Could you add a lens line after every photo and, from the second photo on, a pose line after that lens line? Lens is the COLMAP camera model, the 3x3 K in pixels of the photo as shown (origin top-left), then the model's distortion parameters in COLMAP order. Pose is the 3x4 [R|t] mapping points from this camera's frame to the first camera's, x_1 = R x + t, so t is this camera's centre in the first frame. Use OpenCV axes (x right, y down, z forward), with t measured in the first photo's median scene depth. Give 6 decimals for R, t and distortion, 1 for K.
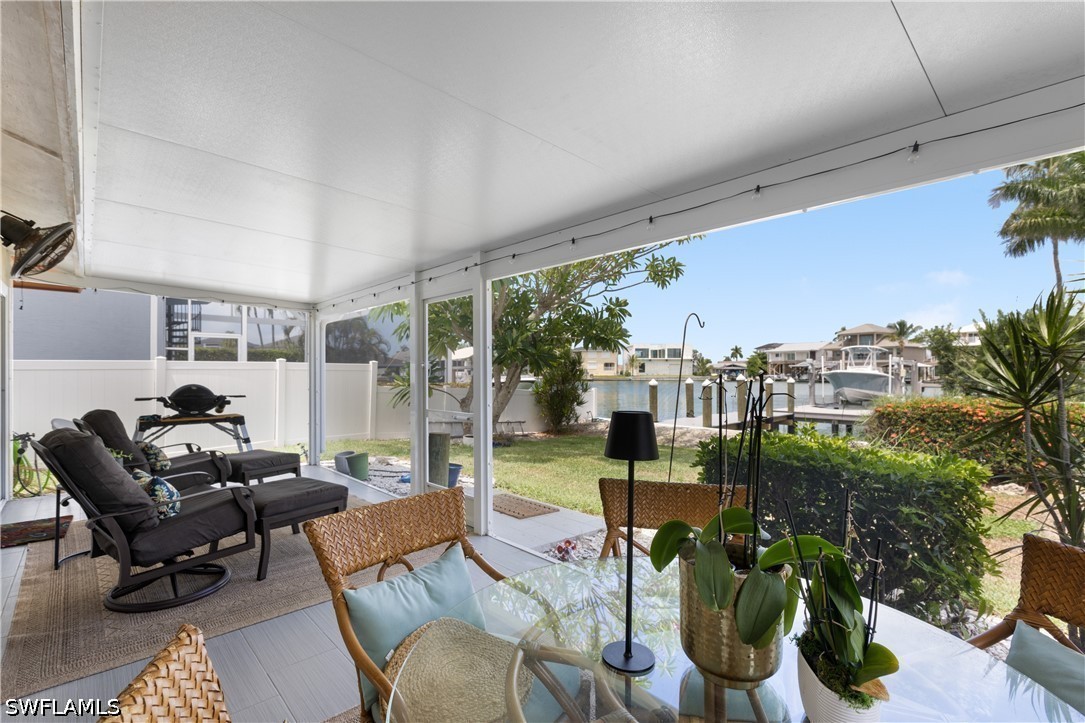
lens RADIAL K [[488.4, 0, 542.4], [0, 488.4, 373.8], [0, 0, 1]] dist [0.000810, 0.000125]
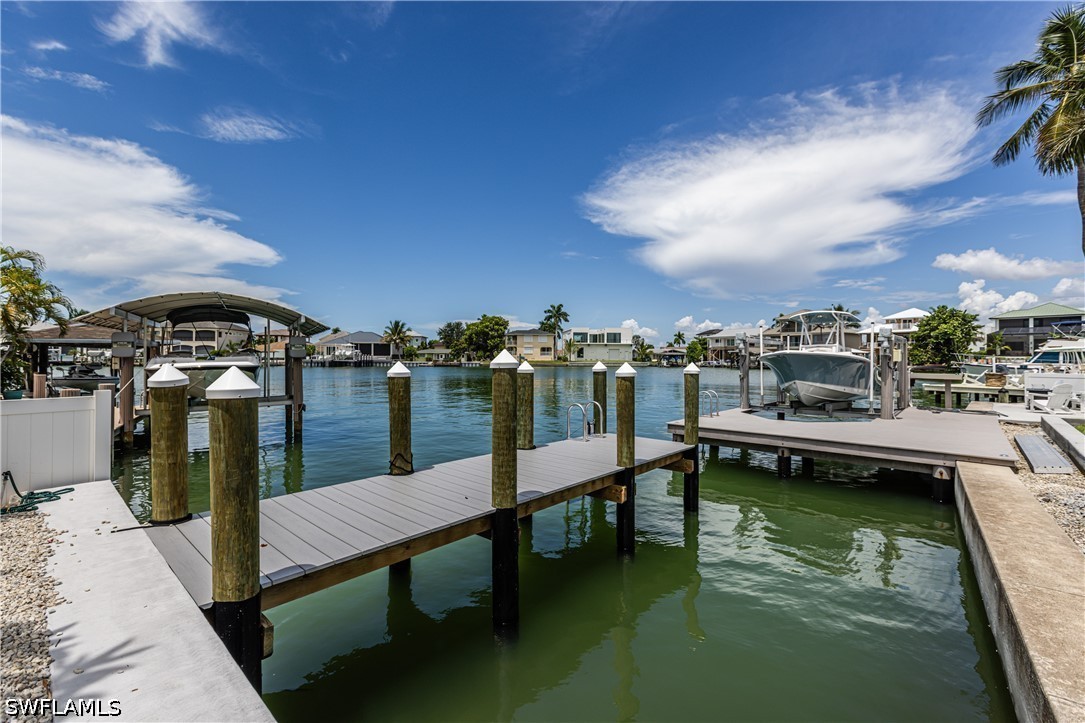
lens RADIAL K [[469.0, 0, 542.5], [0, 469.0, 361.5], [0, 0, 1]] dist [0.001353, 0.000221]
pose [[0.996435, 0.004553, 0.084238, 0.052711], [-0.004957, 0.999977, 0.004580, 0.000949], [-0.084215, -0.004981, 0.996435, 0.091591]]
